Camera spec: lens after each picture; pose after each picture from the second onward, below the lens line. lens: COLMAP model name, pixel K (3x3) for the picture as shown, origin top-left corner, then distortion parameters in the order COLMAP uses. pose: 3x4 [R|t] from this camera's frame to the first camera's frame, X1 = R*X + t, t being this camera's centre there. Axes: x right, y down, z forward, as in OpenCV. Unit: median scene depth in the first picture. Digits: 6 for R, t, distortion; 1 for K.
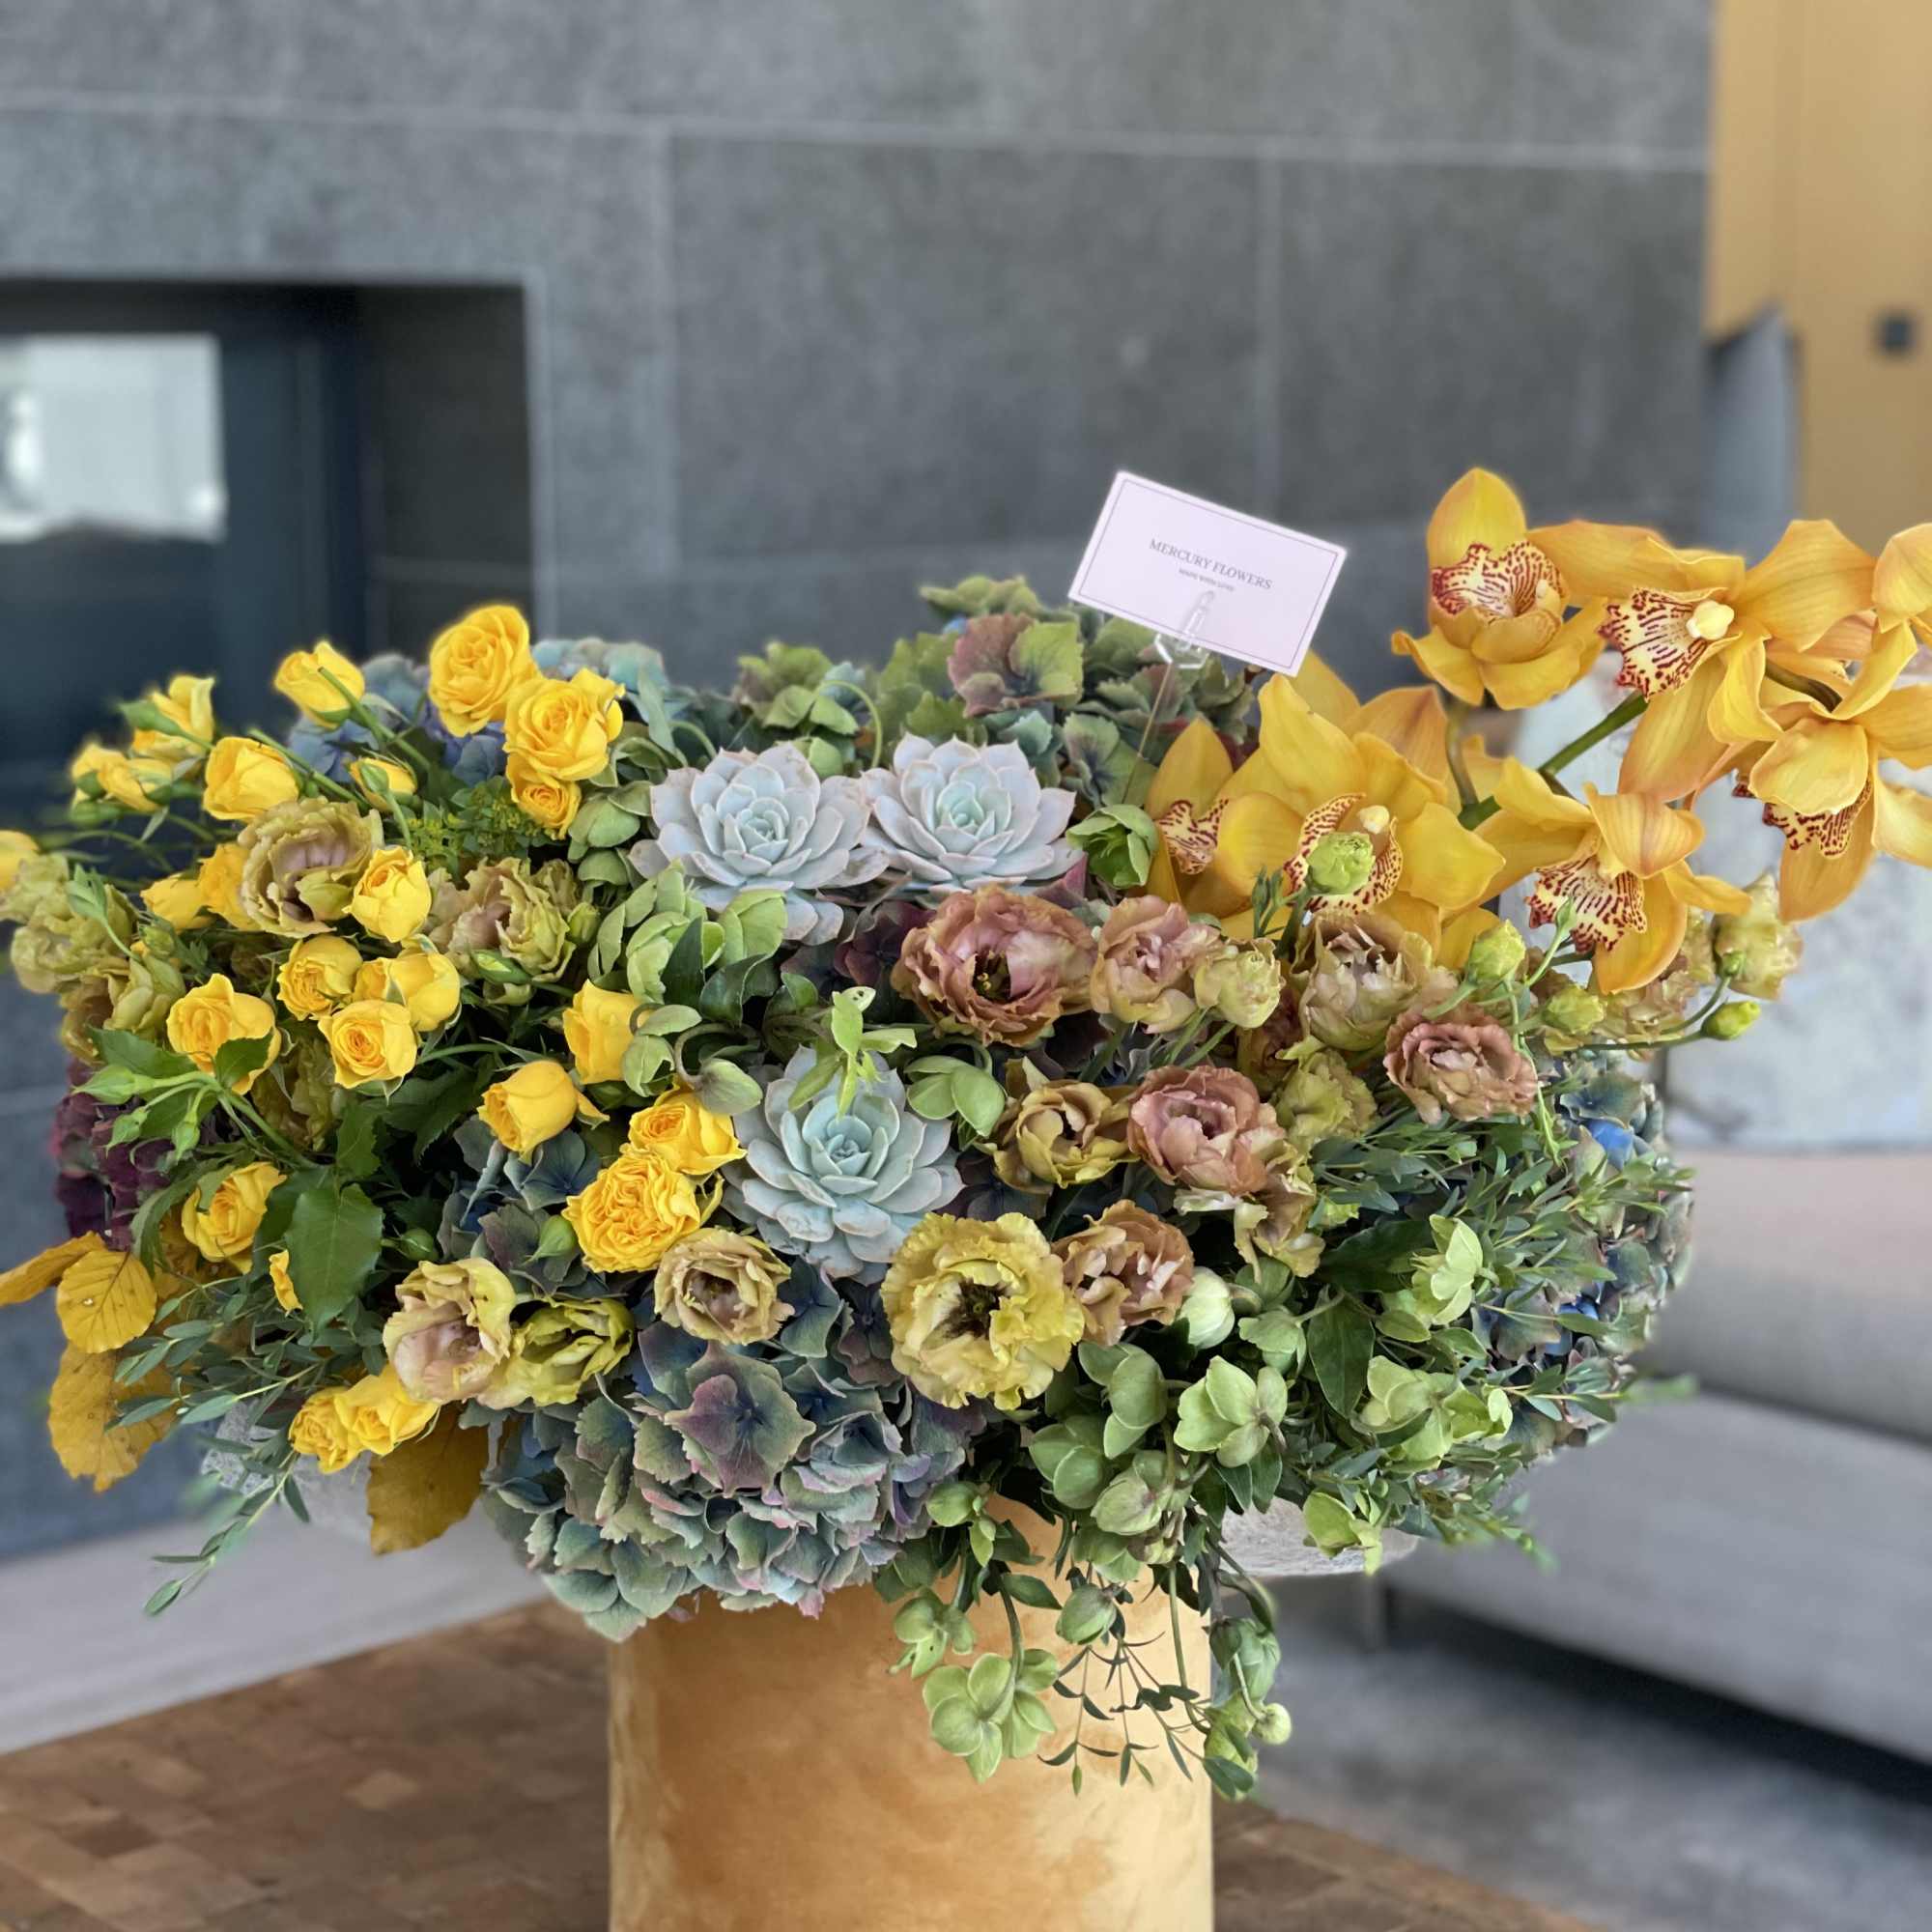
lens RADIAL K [[3643.4, 0, 966.0], [0, 3643.4, 966.0], [0, 0, 1]] dist [0.059014, 0.227567]
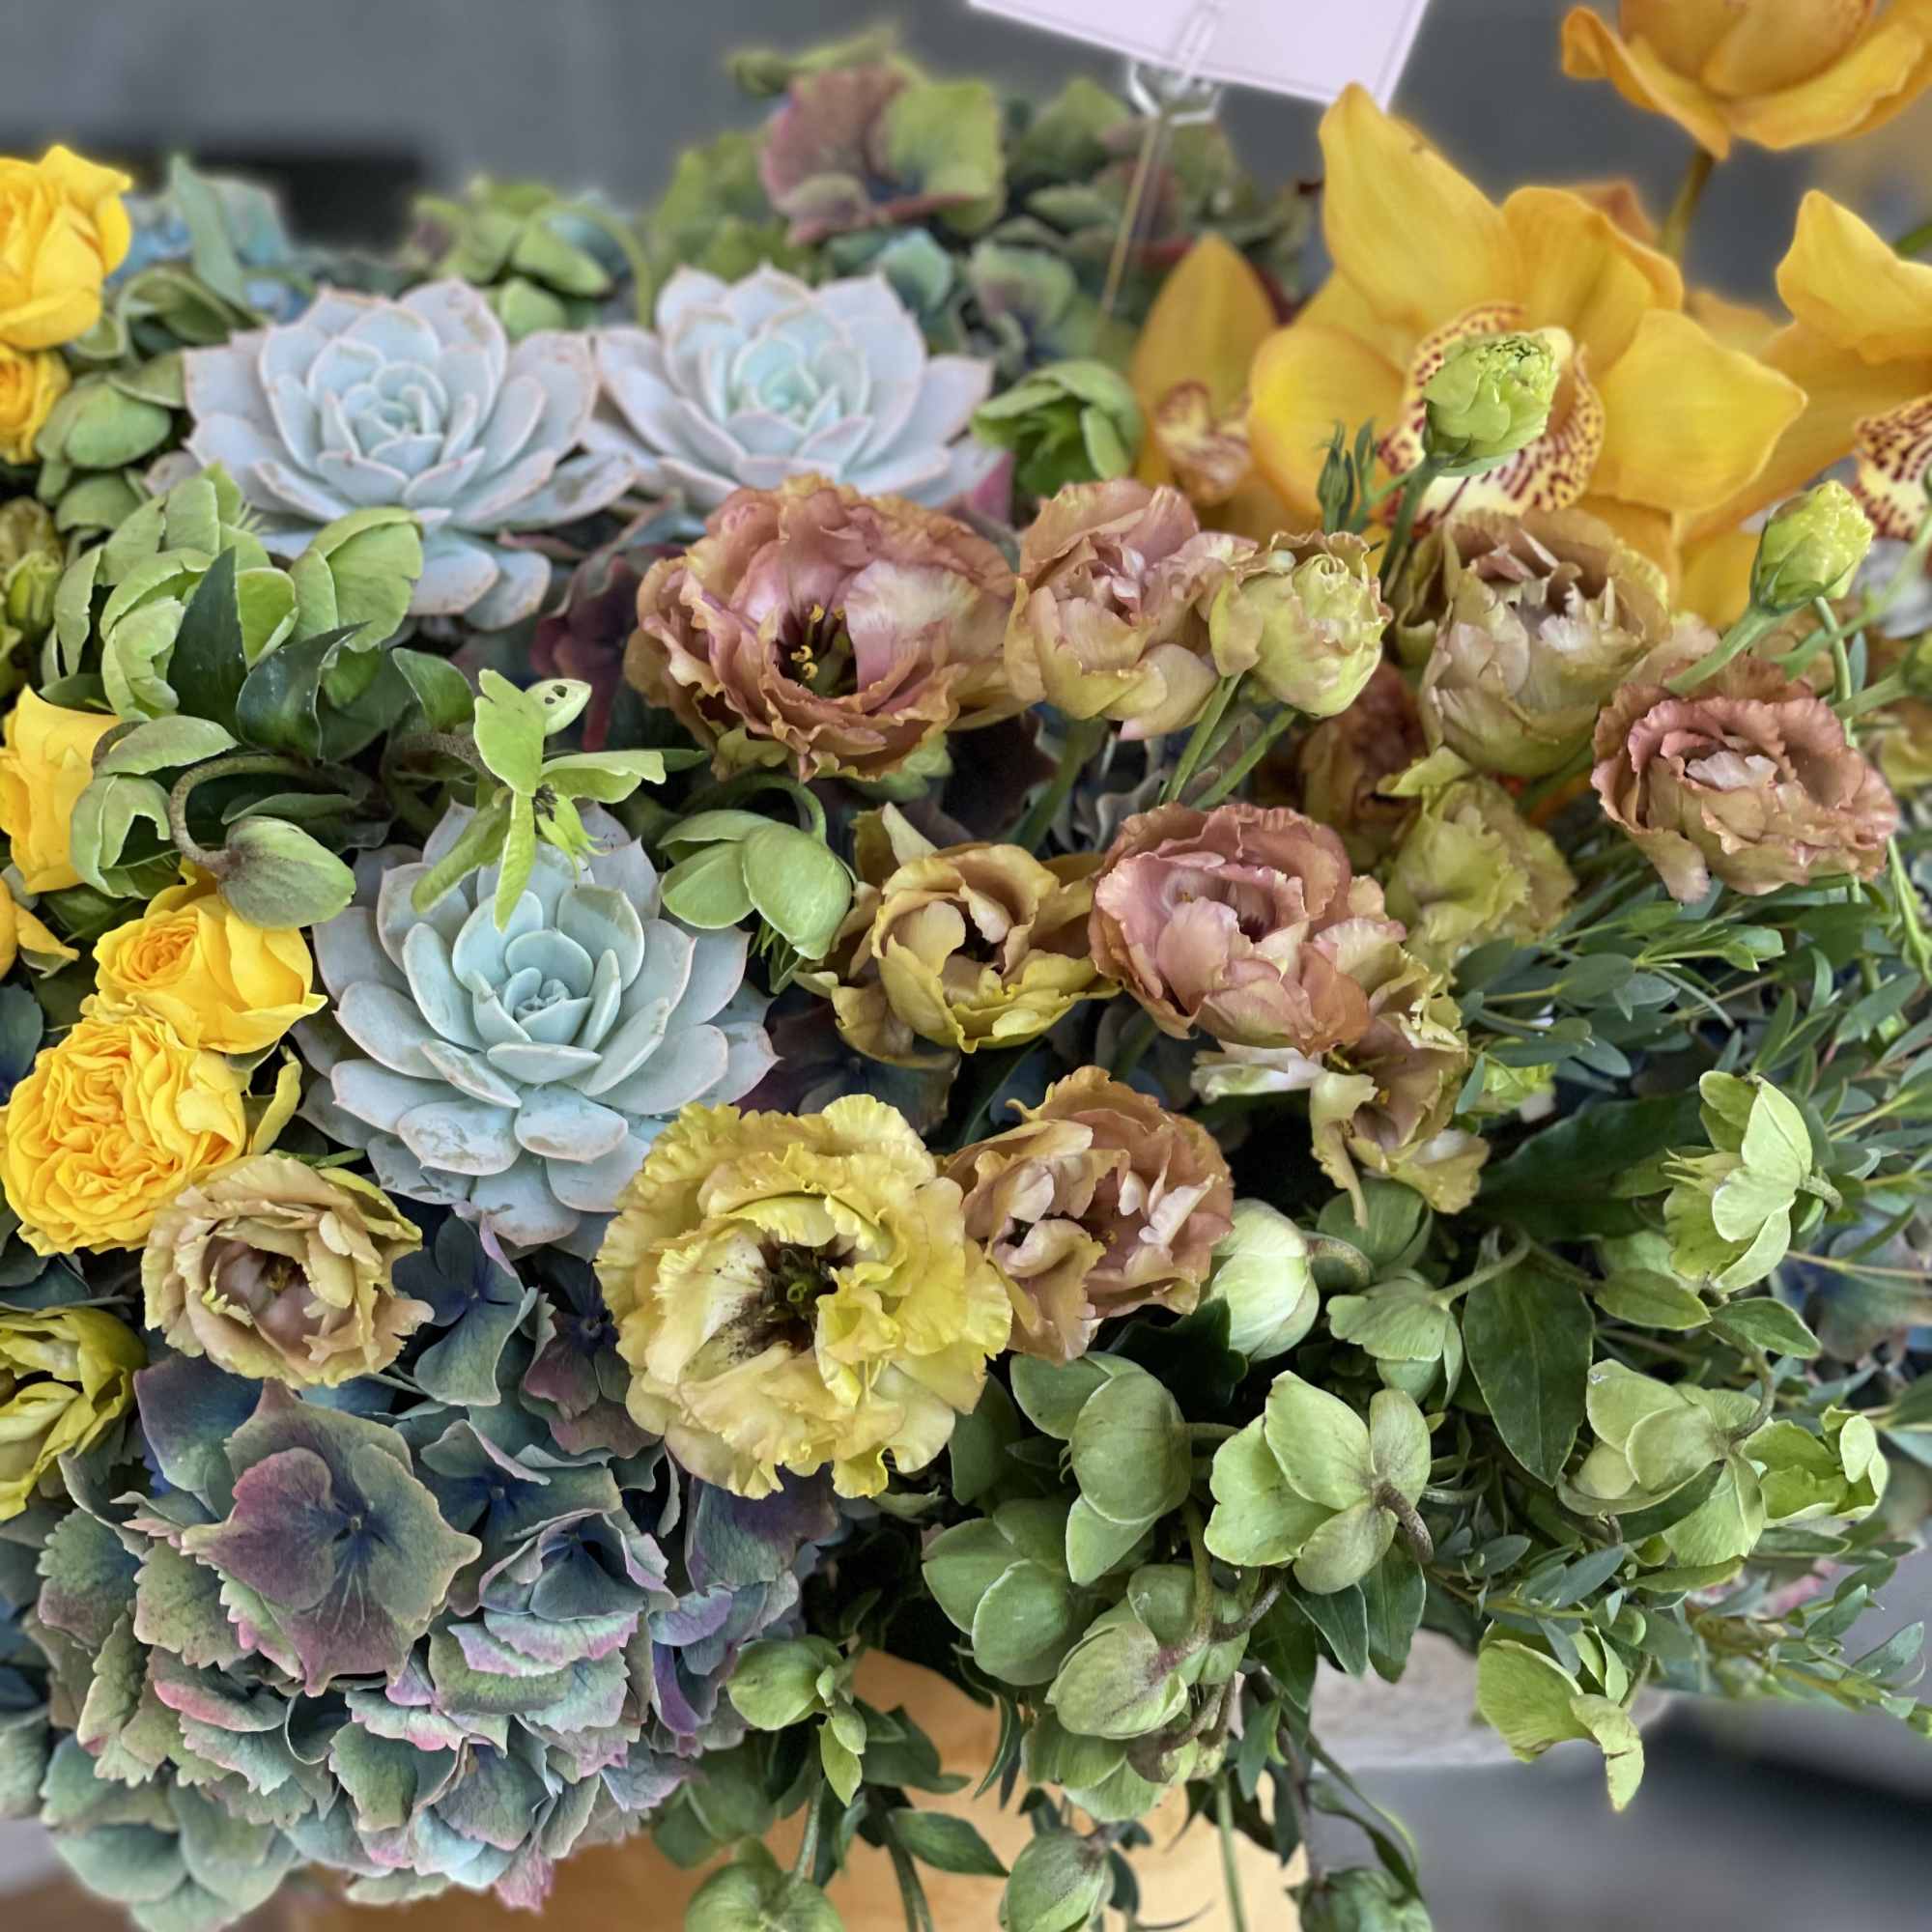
lens RADIAL K [[4156.1, 0, 934.9], [0, 4156.1, 936.3], [0, 0, 1]] dist [0.066427, 0.413506]
pose [[0.998985, -0.041468, -0.017607, 0.032553], [0.041356, 0.999122, -0.006662, 0.048182], [0.017868, 0.005927, 0.999823, 0.419862]]
